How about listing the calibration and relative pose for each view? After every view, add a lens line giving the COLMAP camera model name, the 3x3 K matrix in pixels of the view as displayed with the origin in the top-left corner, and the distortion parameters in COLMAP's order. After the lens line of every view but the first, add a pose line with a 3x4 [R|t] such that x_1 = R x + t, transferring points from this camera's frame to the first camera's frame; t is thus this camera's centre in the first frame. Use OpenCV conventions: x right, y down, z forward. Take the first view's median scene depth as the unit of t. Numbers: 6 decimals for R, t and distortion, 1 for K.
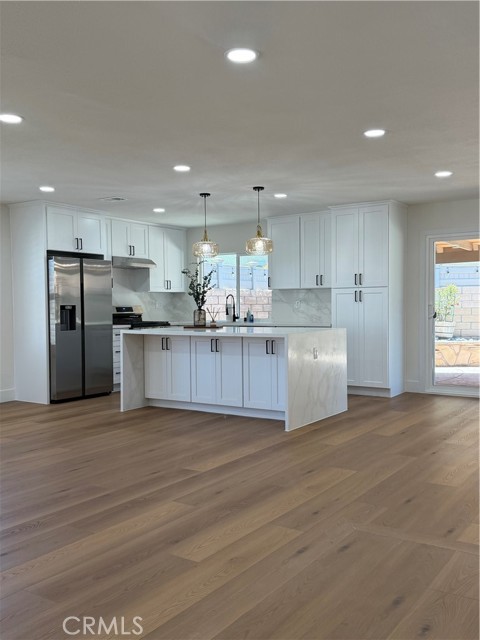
lens RADIAL K [[618.2, 0, 240.0], [0, 618.2, 320.0], [0, 0, 1]] dist [0.187628, -0.355072]
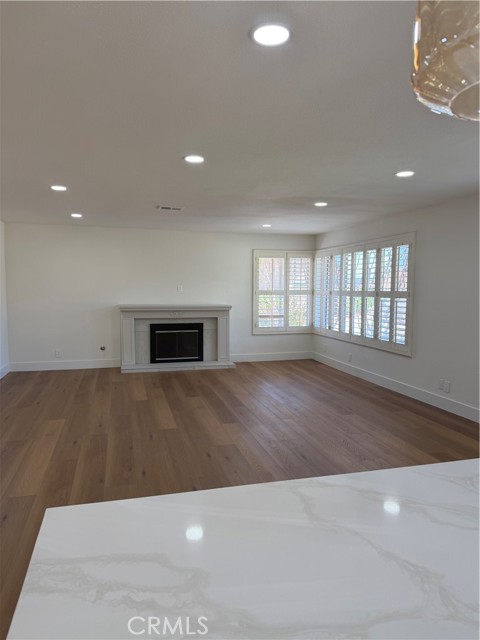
lens RADIAL K [[442.7, 0, 240.0], [0, 442.7, 320.0], [0, 0, 1]] dist [0.040908, -0.000701]
pose [[-0.662367, 0.059803, -0.746789, 0.242285], [-0.018498, 0.995200, 0.096102, -0.119663], [0.748951, 0.077468, -0.658081, 1.823123]]
